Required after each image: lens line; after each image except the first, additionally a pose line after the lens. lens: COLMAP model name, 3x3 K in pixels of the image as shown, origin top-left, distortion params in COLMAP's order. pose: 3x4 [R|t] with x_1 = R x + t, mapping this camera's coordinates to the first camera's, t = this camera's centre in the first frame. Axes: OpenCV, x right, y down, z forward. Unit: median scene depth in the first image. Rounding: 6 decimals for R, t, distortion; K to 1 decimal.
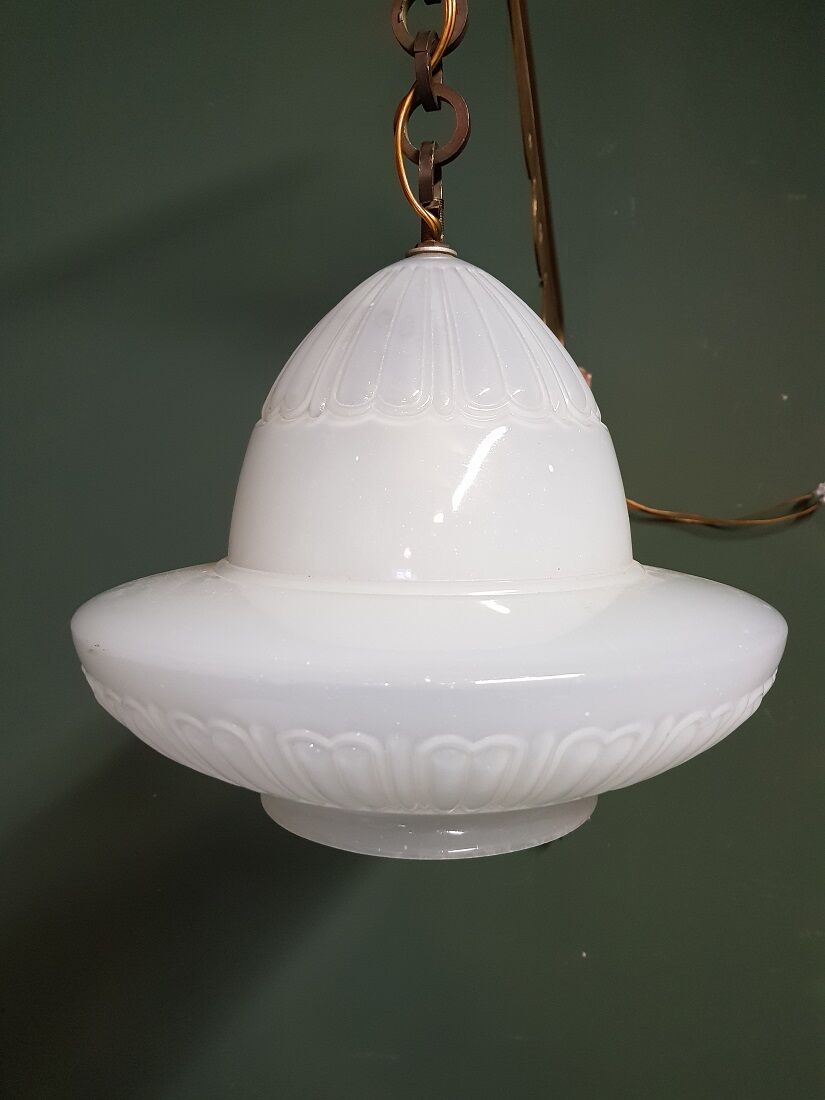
lens RADIAL K [[869.5, 0, 422.0], [0, 869.5, 566.1], [0, 0, 1]] dist [0.004422, -0.013155]
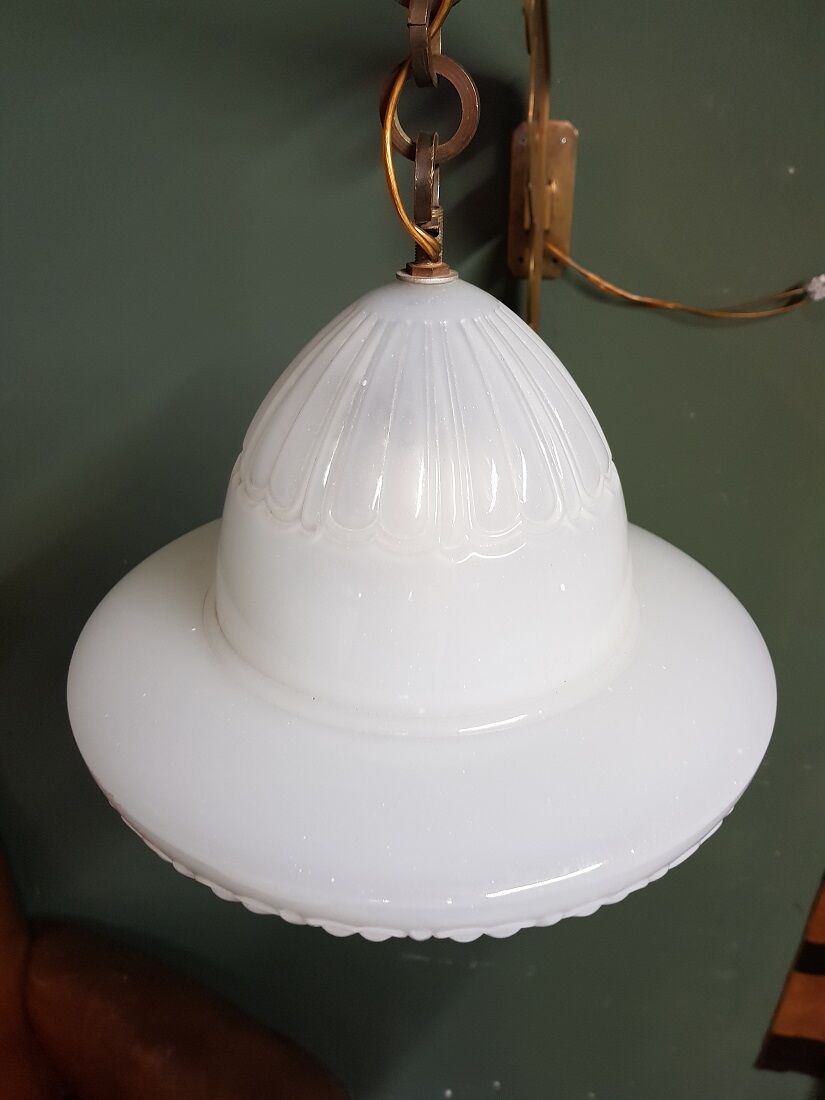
lens RADIAL K [[869.5, 0, 421.5], [0, 869.5, 547.2], [0, 0, 1]] dist [0.004422, -0.013155]
pose [[0.998297, -0.026103, 0.052164, -0.046810], [0.004320, 0.924911, 0.380160, -0.444842], [-0.058170, -0.379287, 0.923449, 0.126804]]
